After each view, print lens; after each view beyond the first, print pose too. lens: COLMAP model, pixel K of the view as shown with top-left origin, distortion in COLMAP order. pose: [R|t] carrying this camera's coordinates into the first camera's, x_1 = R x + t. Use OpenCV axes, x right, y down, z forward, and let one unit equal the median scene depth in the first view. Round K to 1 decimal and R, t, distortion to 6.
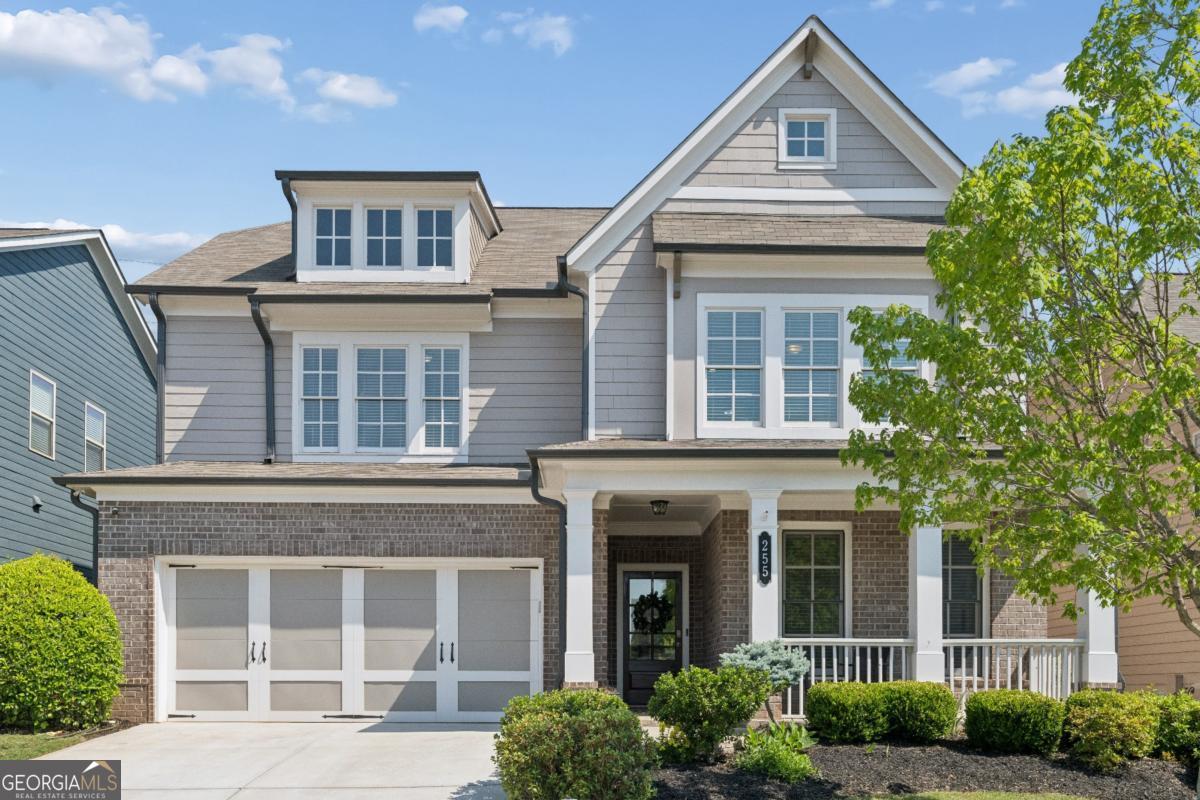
lens RADIAL K [[980.6, 0, 600.0], [0, 980.6, 502.2], [0, 0, 1]] dist [-0.001222, -0.000901]
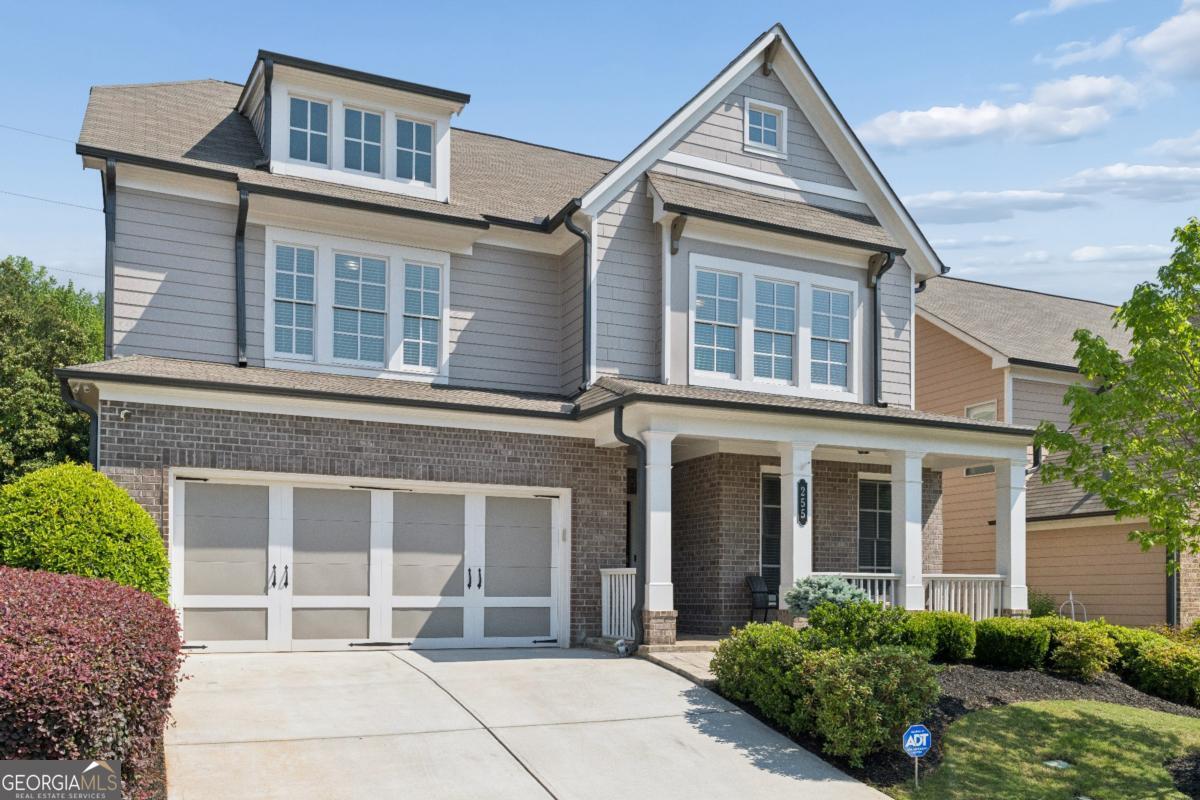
lens RADIAL K [[965.7, 0, 600.0], [0, 965.7, 400.0], [0, 0, 1]] dist [0.001831, -0.000581]
pose [[0.916457, 0.081031, 0.391842, -0.412346], [-0.077848, 0.996676, -0.024031, -0.013892], [-0.392487, -0.008481, 0.919719, 0.039383]]
